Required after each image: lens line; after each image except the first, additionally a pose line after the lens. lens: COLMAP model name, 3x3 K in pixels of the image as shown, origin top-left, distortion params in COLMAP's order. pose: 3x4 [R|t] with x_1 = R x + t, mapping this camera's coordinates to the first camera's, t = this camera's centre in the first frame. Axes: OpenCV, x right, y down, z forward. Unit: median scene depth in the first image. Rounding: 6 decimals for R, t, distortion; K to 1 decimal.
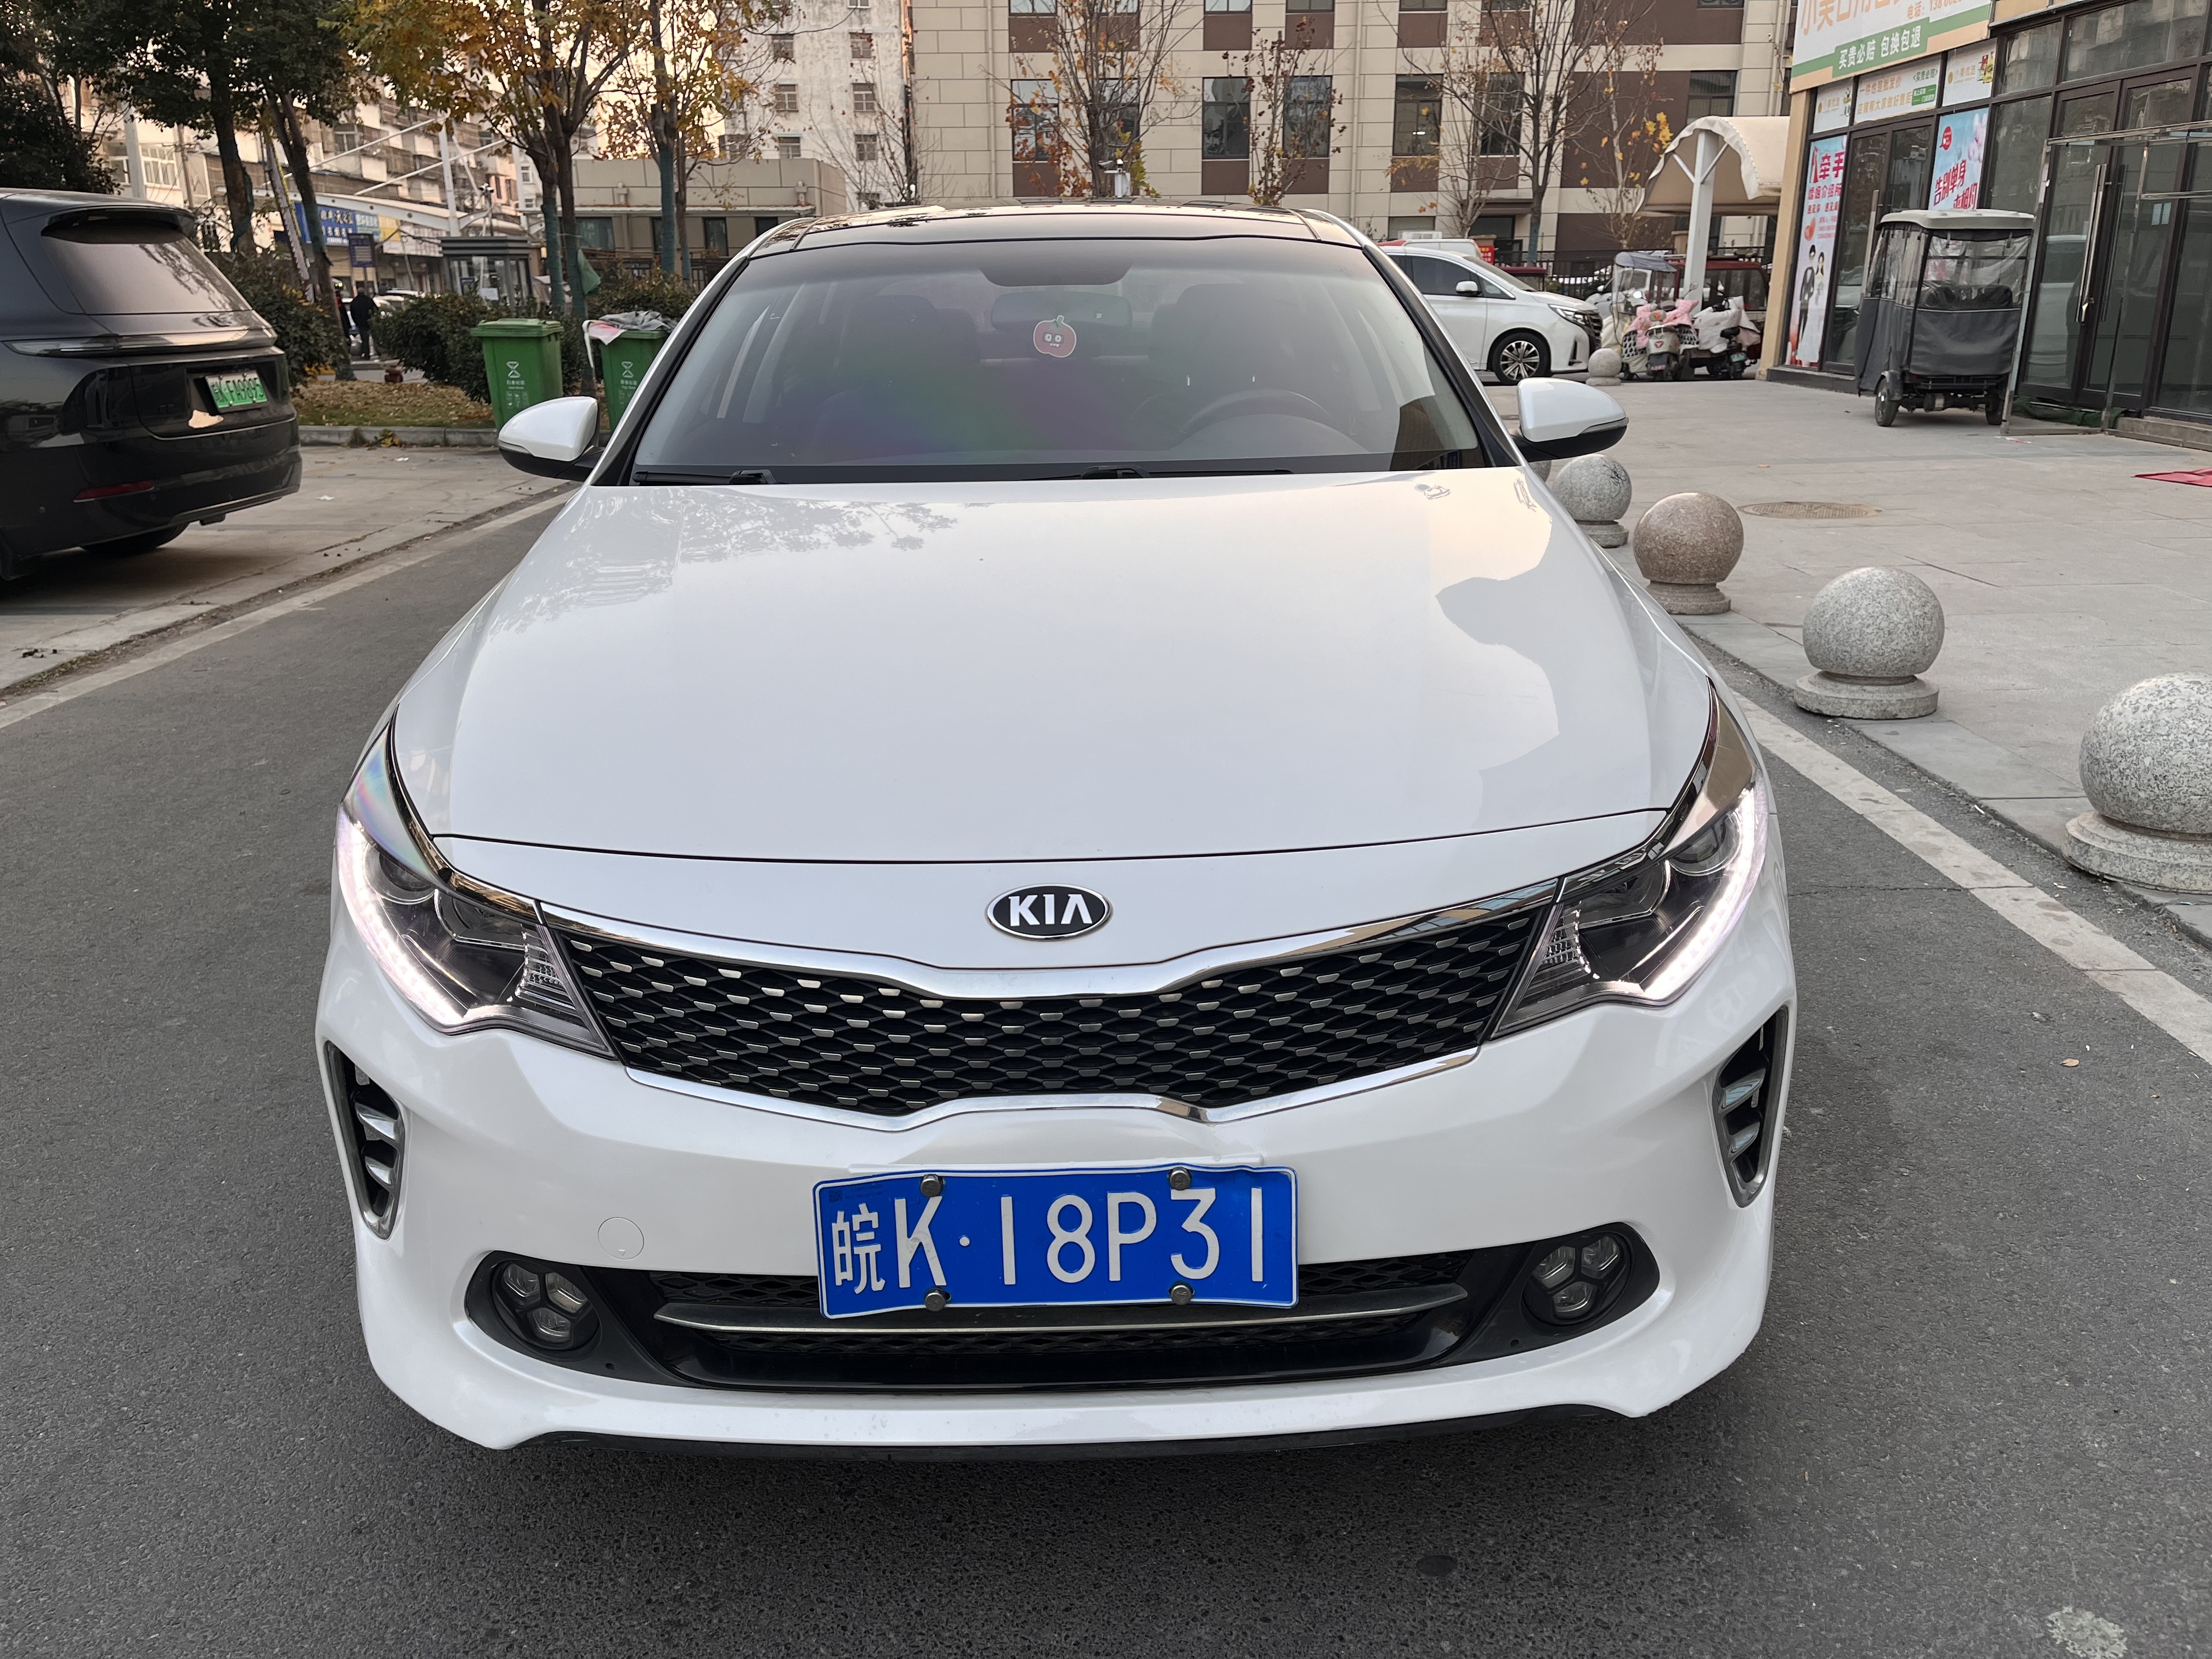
lens RADIAL K [[1647.1, 0, 1087.4], [0, 1647.1, 837.5], [0, 0, 1]] dist [0.076827, -0.097269]
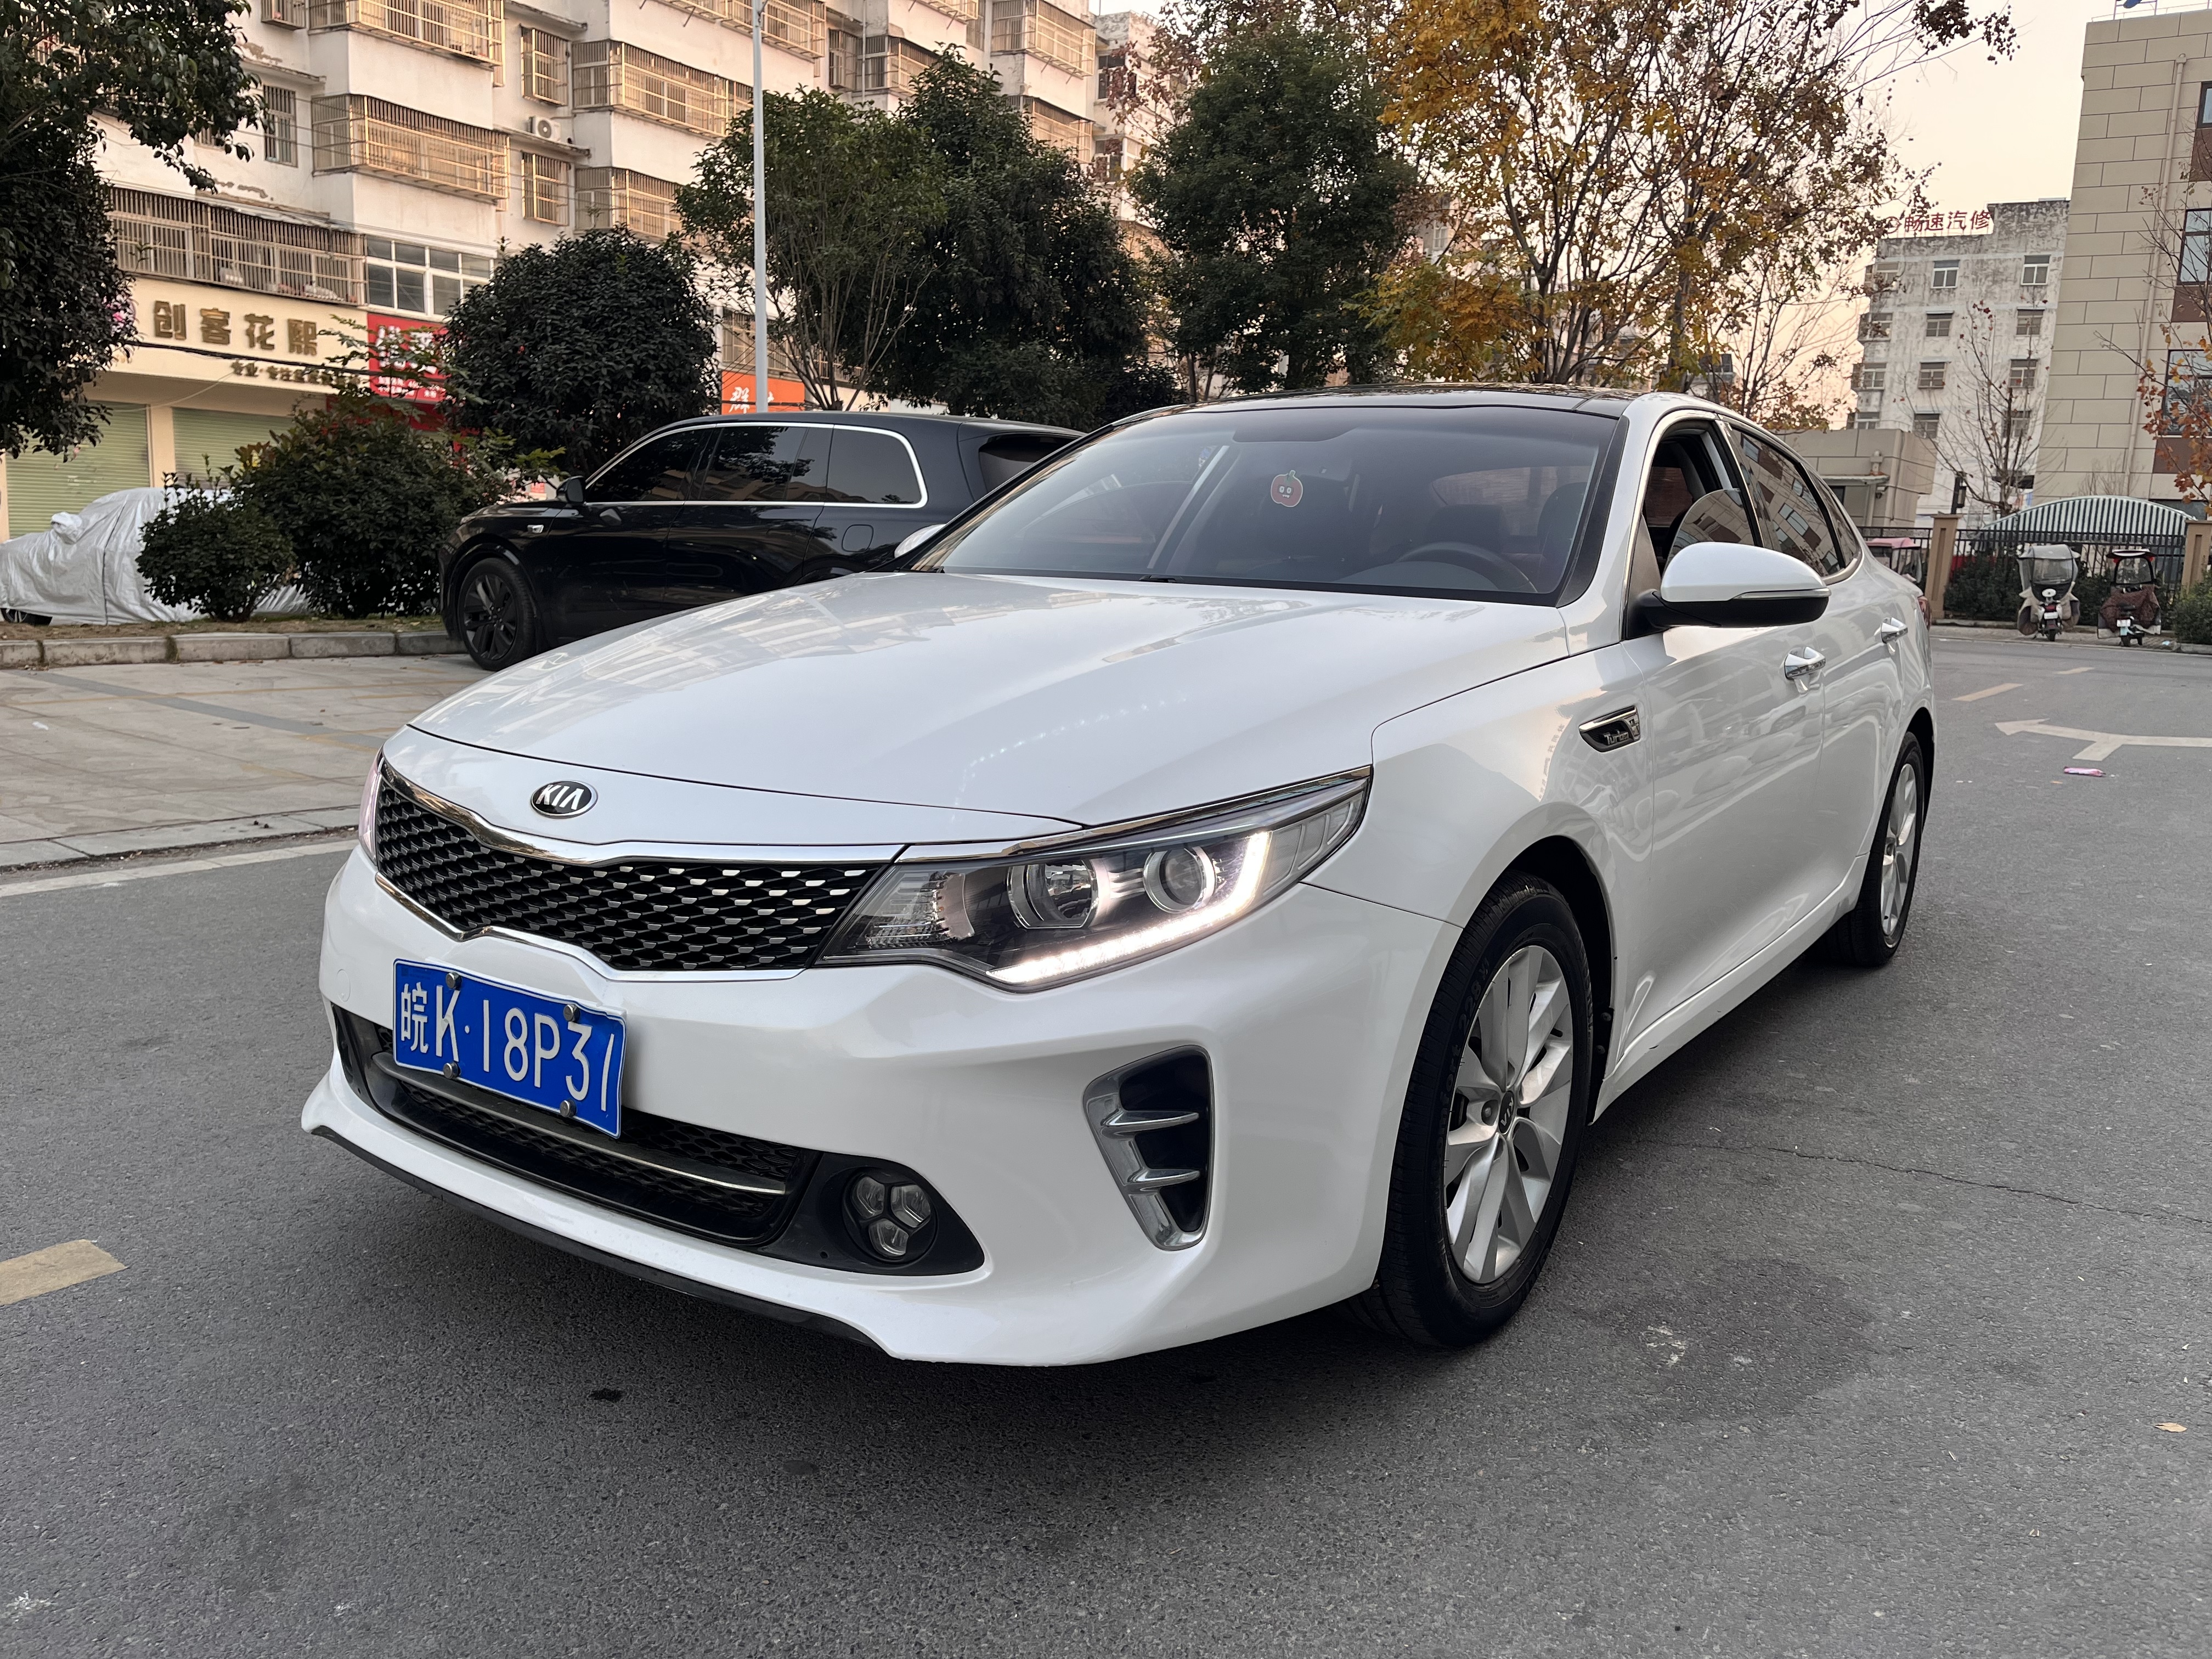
lens RADIAL K [[1647.1, 0, 1120.6], [0, 1647.1, 841.6], [0, 0, 1]] dist [0.076827, -0.097269]
pose [[0.815125, 0.144754, -0.560907, 1.086510], [-0.226361, 0.970883, -0.078398, 0.080207], [0.533227, 0.190872, 0.824158, 0.134940]]
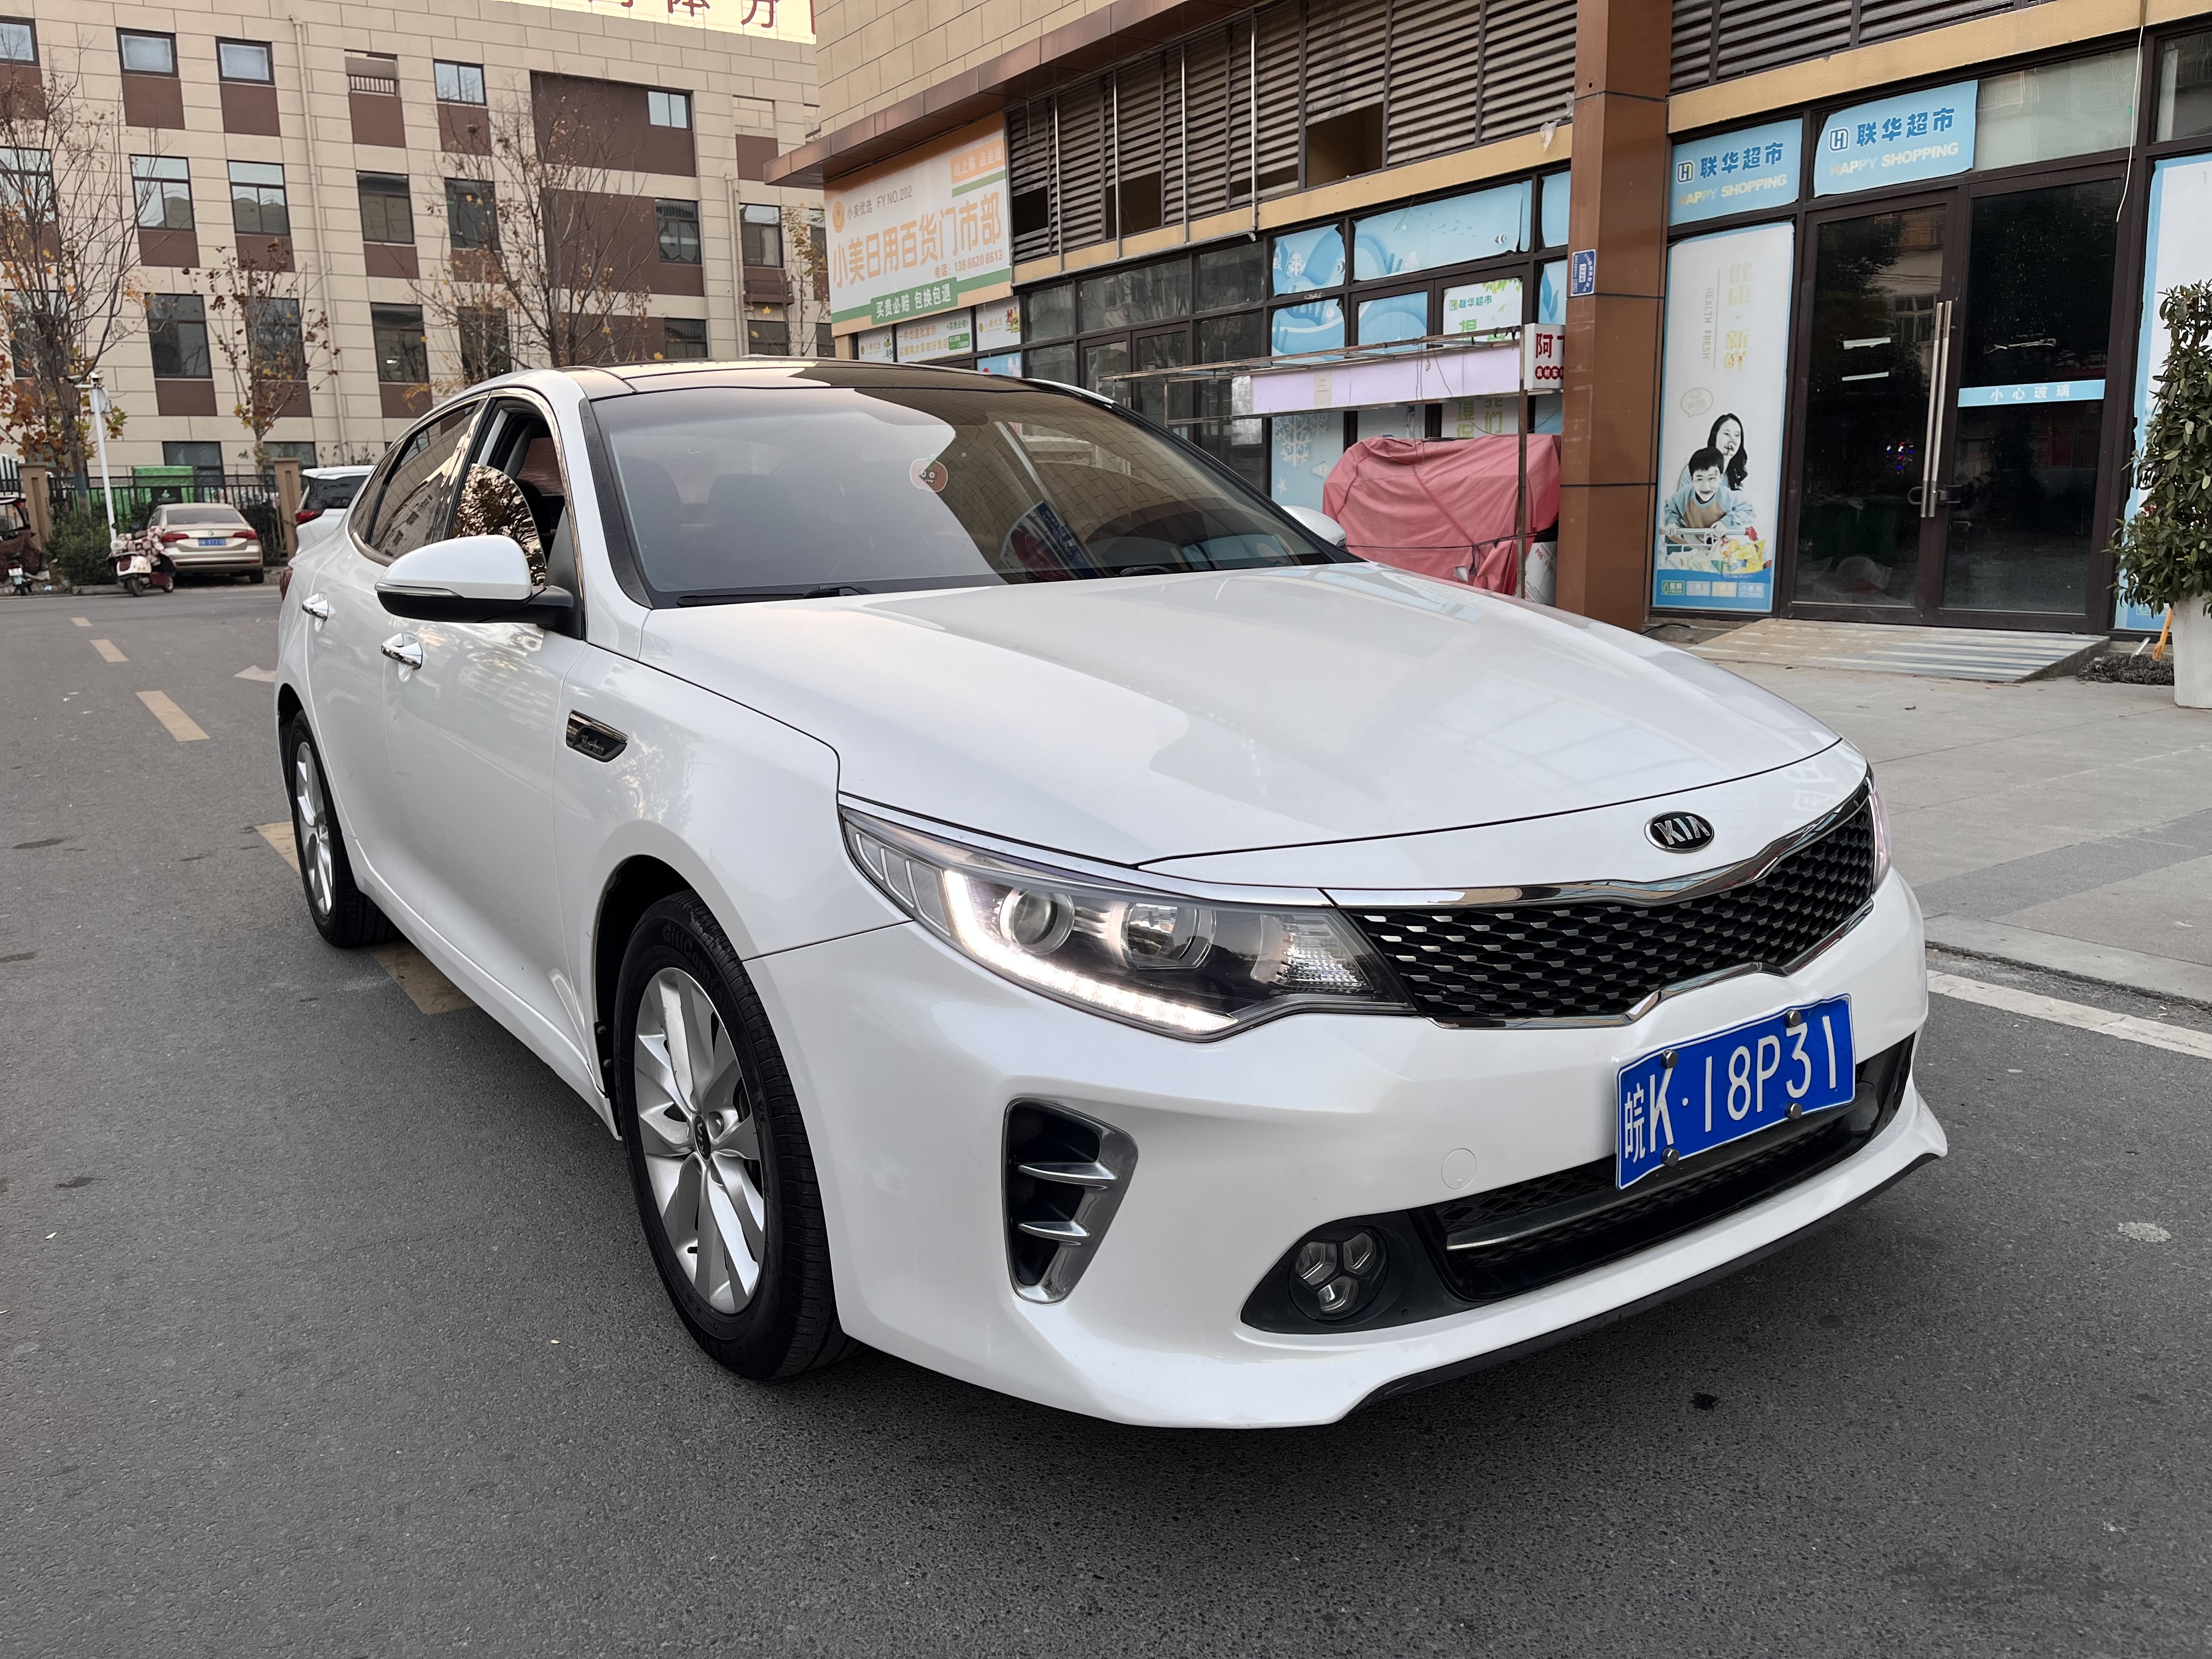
lens RADIAL K [[1647.1, 0, 1101.7], [0, 1647.1, 848.0], [0, 0, 1]] dist [0.076827, -0.097269]
pose [[0.838064, -0.124338, 0.531214, -1.063307], [0.187484, 0.980021, -0.066393, 0.058247], [-0.512346, 0.155236, 0.844632, 0.143079]]
